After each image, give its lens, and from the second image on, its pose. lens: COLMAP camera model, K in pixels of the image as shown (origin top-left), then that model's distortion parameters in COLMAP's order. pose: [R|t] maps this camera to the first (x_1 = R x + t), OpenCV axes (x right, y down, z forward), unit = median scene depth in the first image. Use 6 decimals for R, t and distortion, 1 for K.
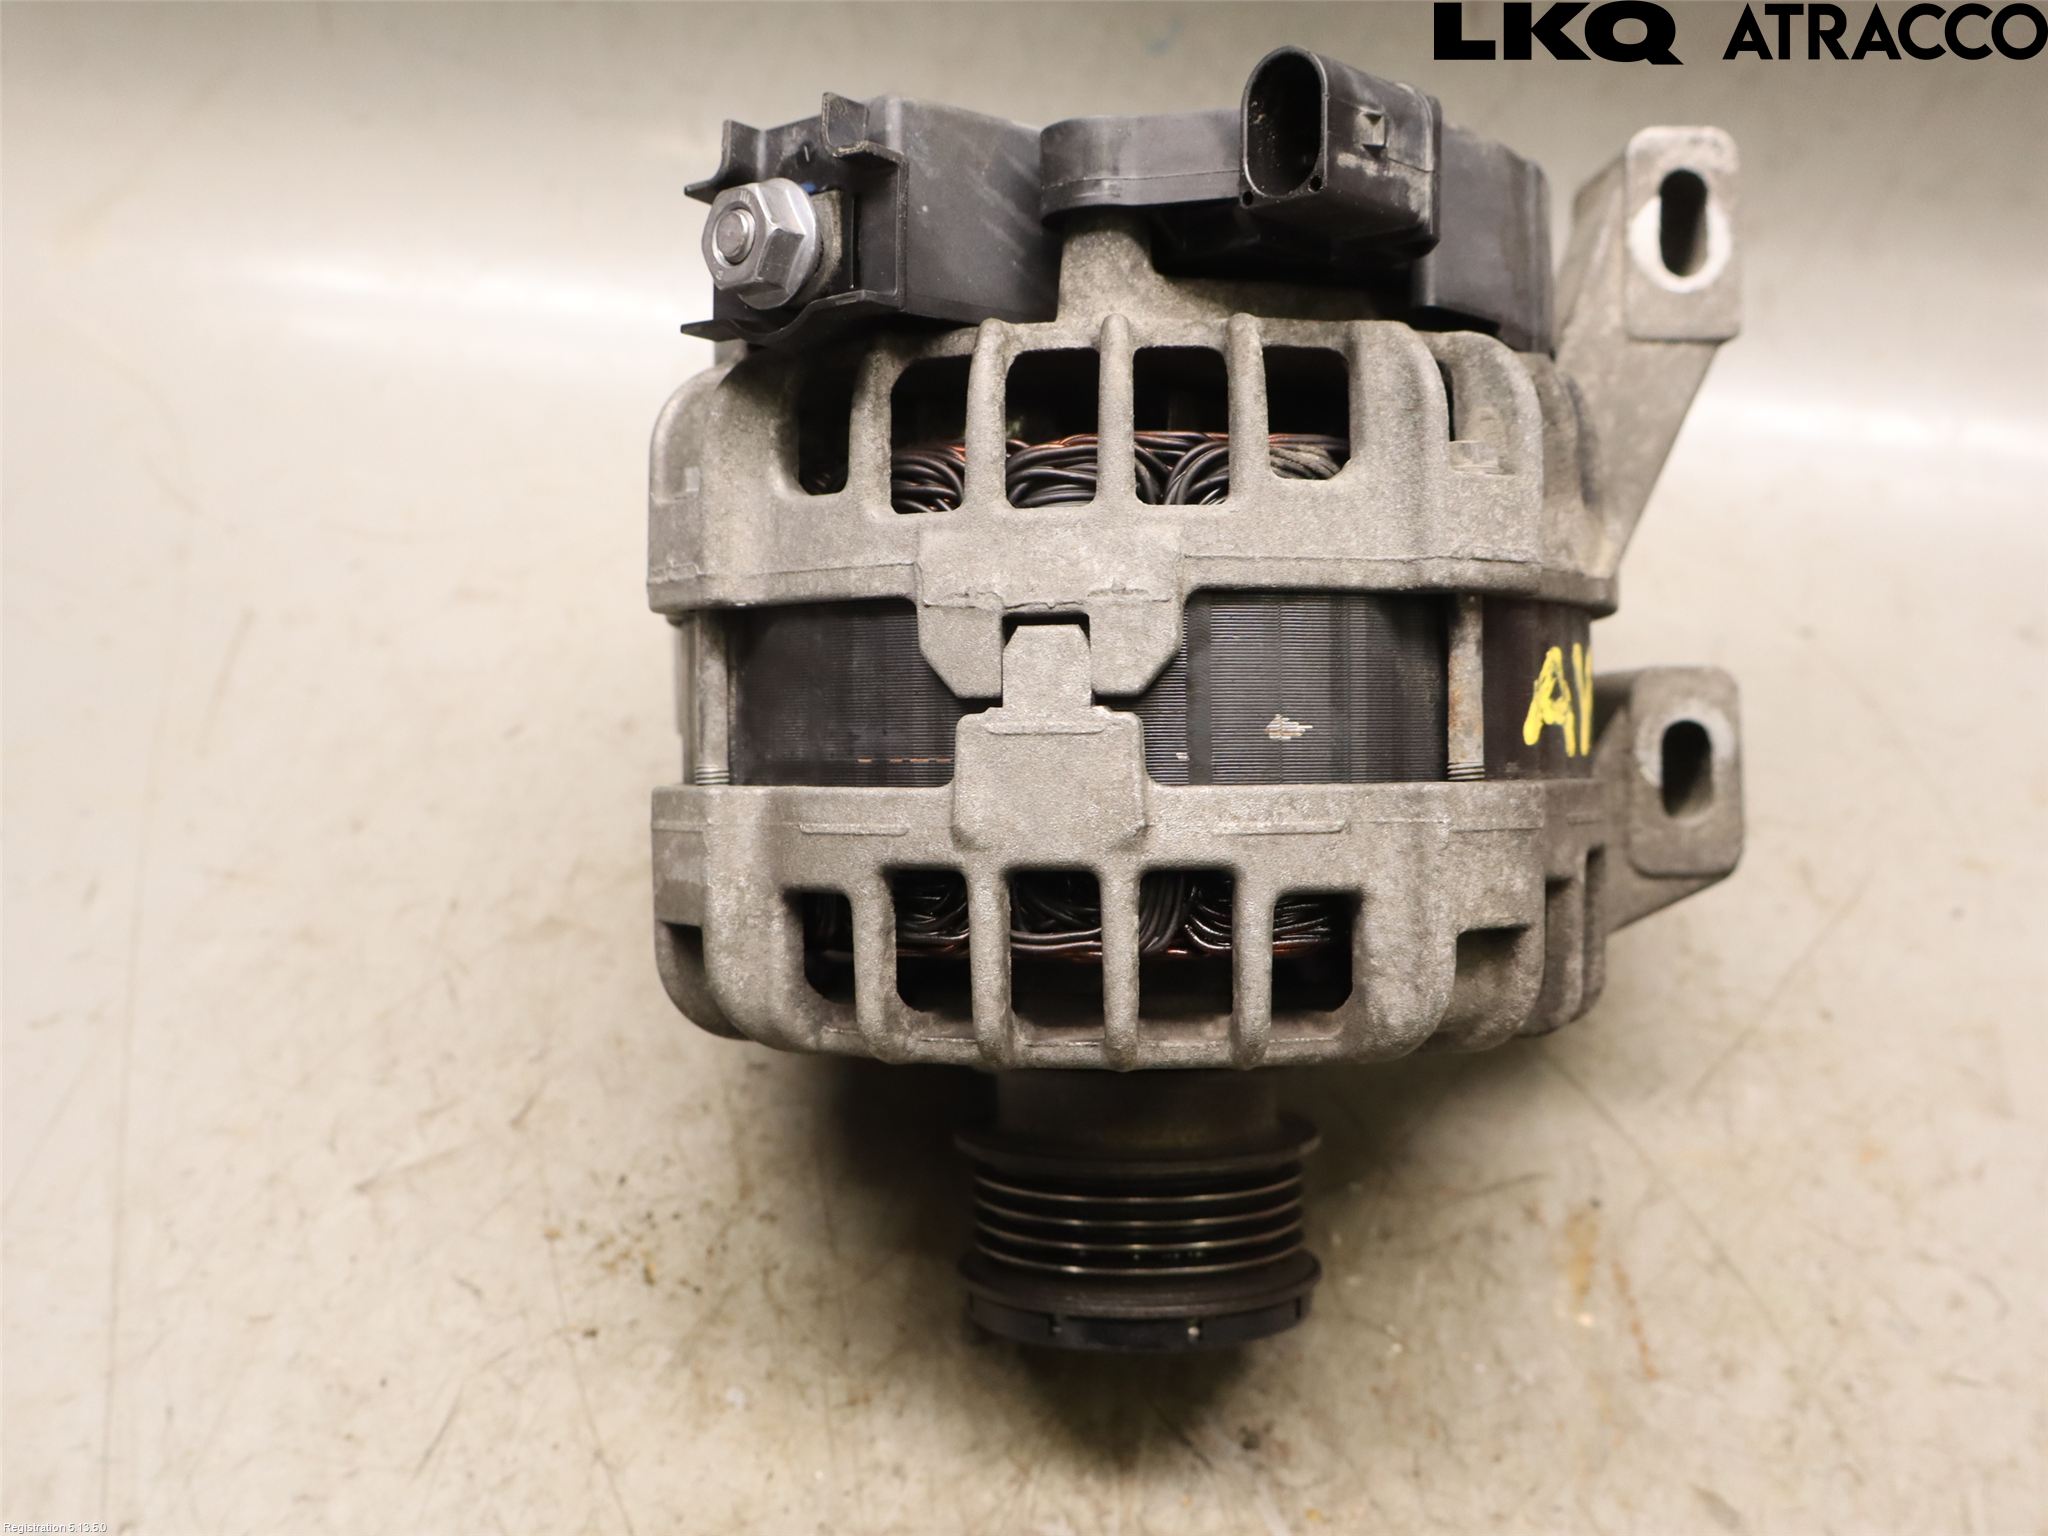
lens RADIAL K [[2040.2, 0, 1026.8], [0, 2040.2, 762.7], [0, 0, 1]] dist [0.007531, 0.000000]
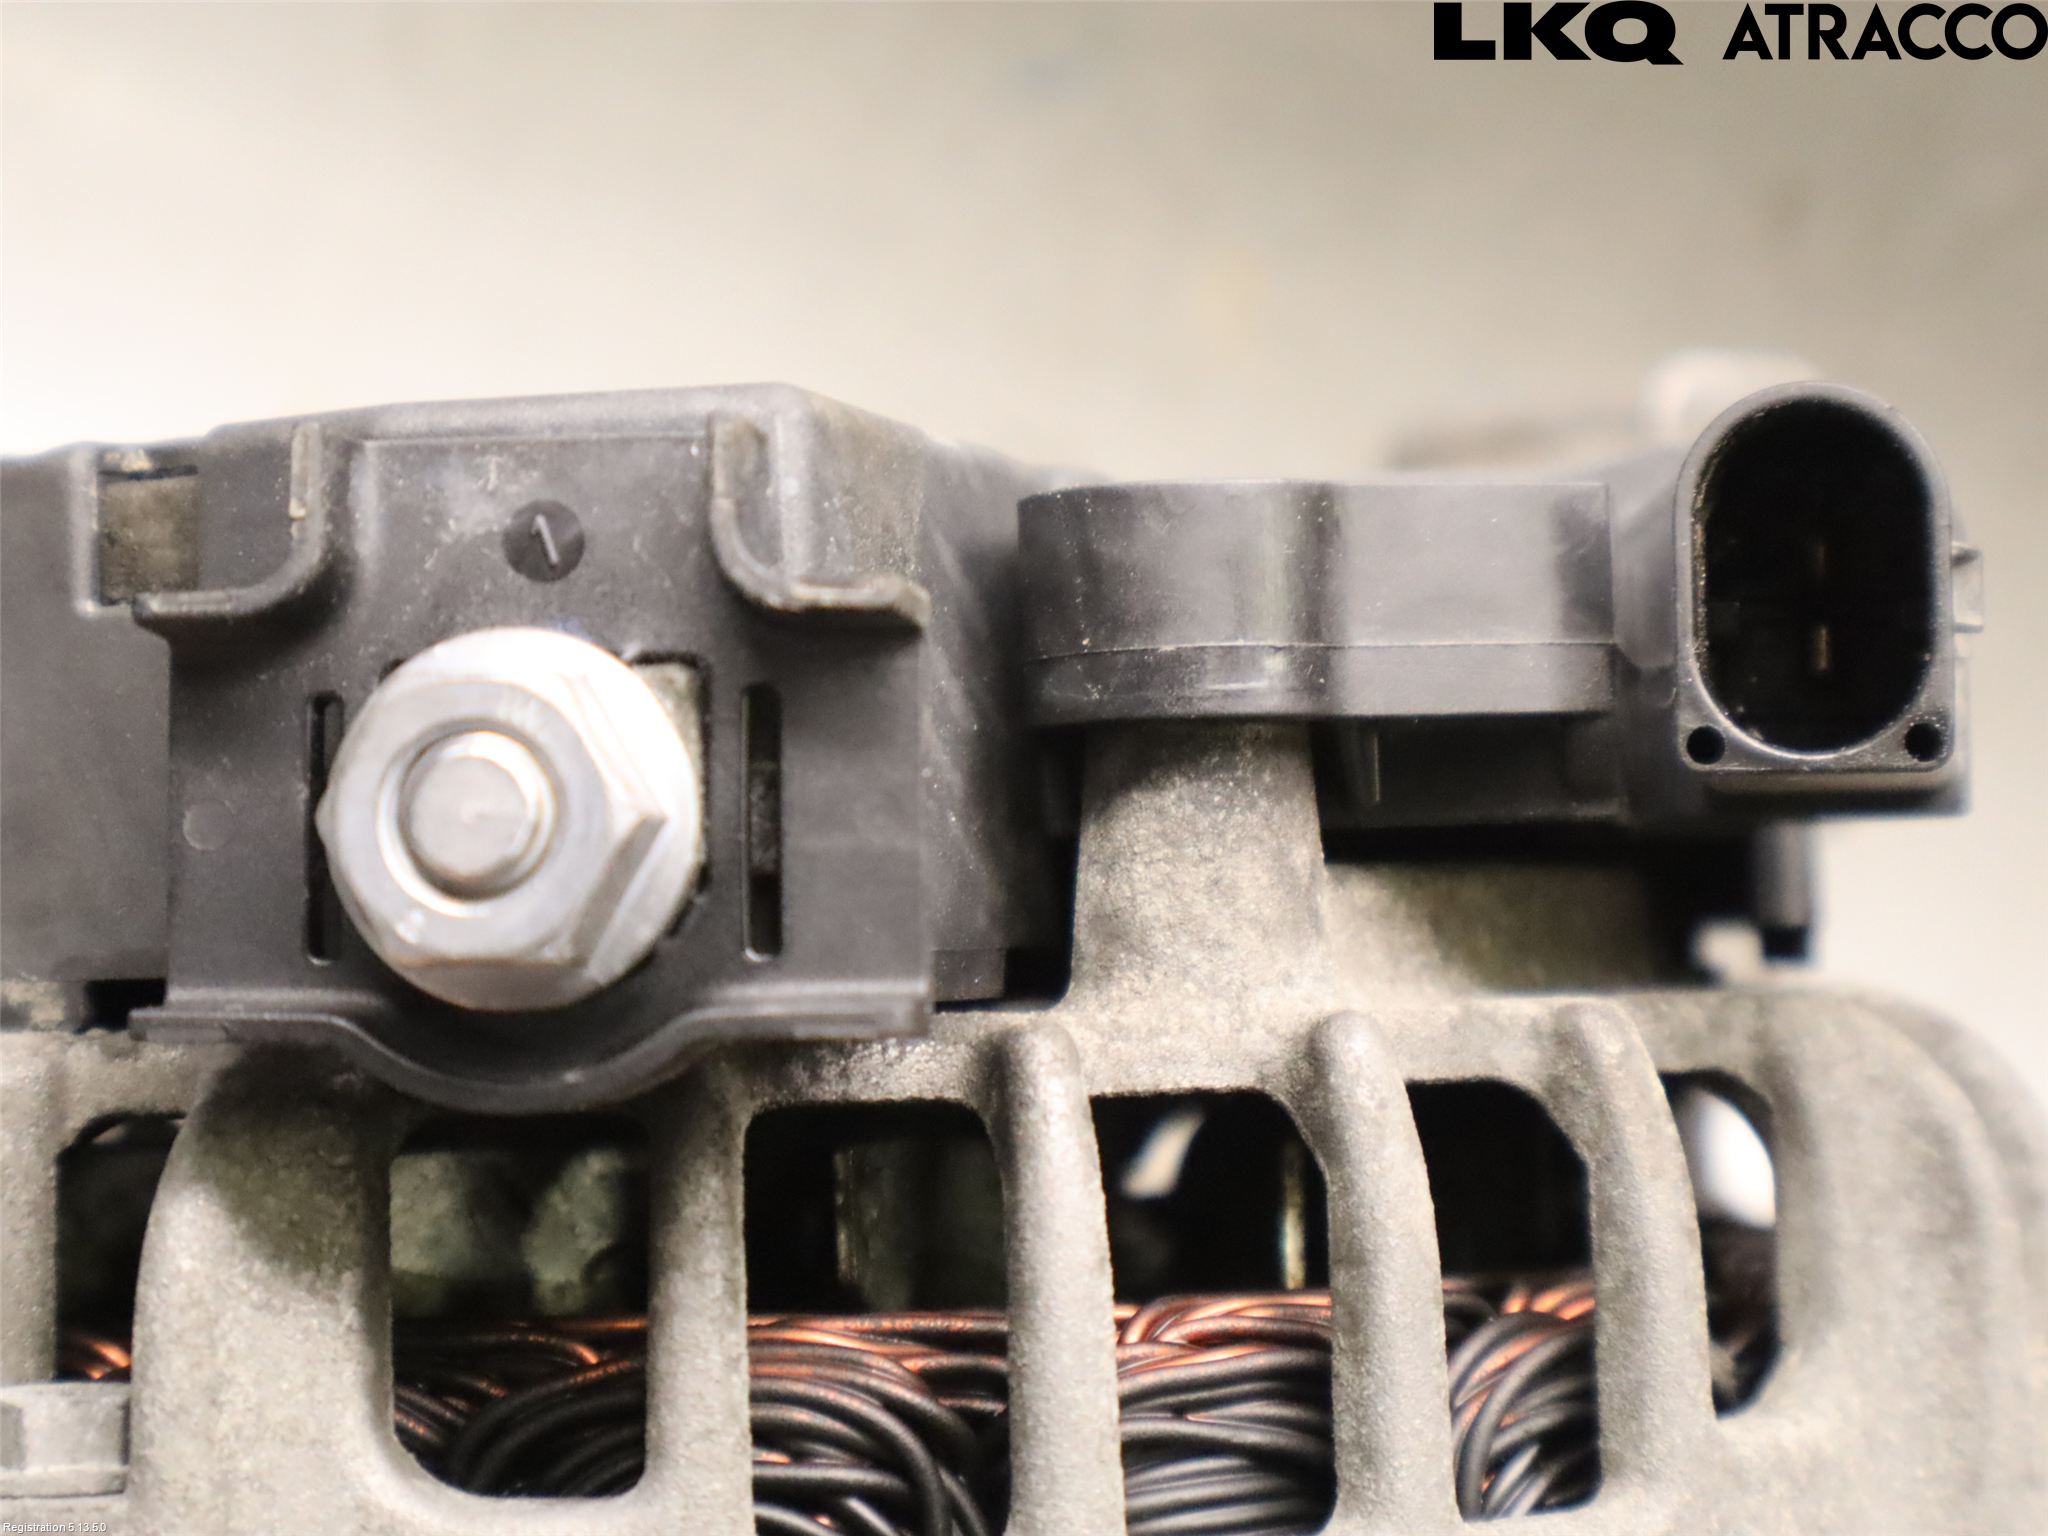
lens RADIAL K [[4131.0, 0, 1023.2], [0, 4131.0, 769.9], [0, 0, 1]] dist [0.014814, 0.000000]
pose [[0.867813, 0.019032, 0.496526, -0.453588], [0.019555, 0.997184, -0.072400, -0.244658], [-0.496505, 0.072539, 0.864997, 0.423057]]
